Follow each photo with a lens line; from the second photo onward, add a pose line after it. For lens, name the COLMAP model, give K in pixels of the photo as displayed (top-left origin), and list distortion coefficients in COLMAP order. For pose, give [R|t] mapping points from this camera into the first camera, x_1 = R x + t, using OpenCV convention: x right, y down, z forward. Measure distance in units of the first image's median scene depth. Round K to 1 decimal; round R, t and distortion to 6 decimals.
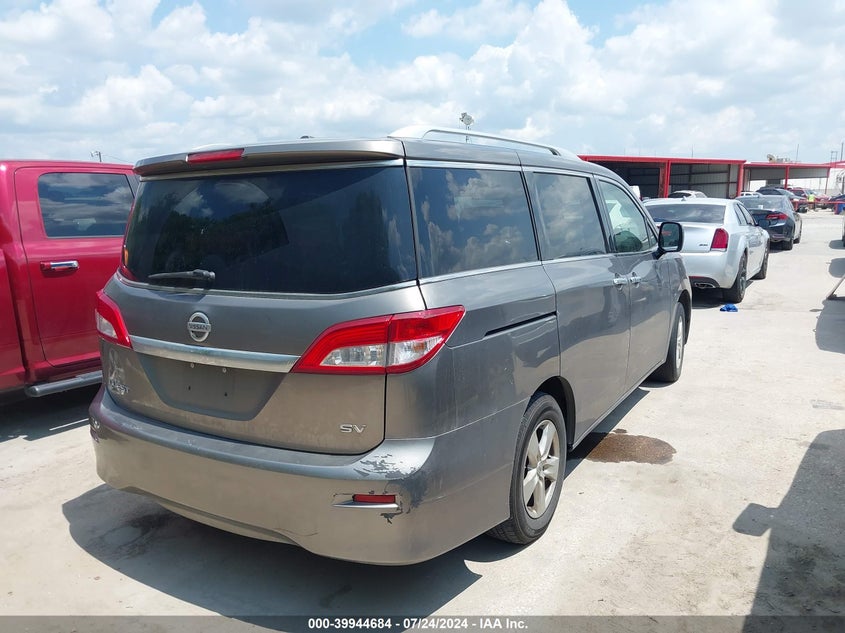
lens RADIAL K [[660.4, 0, 422.5], [0, 660.4, 316.5], [0, 0, 1]] dist [-0.002041, -0.004637]
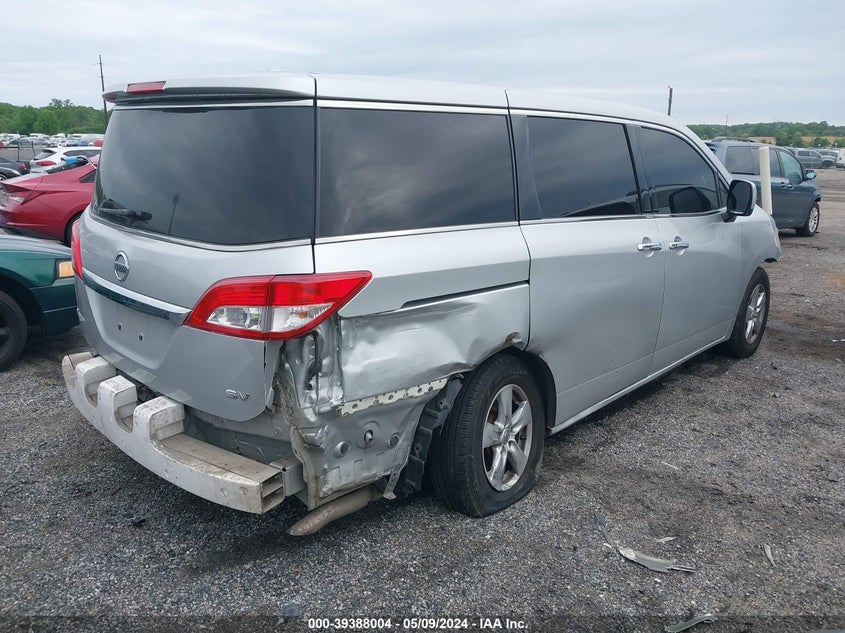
lens RADIAL K [[660.4, 0, 422.5], [0, 660.4, 316.5], [0, 0, 1]] dist [-0.002041, -0.004637]
pose [[0.973637, 0.105624, -0.202174, 0.314104], [-0.083644, 0.989912, 0.114357, -0.062912], [0.212213, -0.094431, 0.972650, 0.145811]]
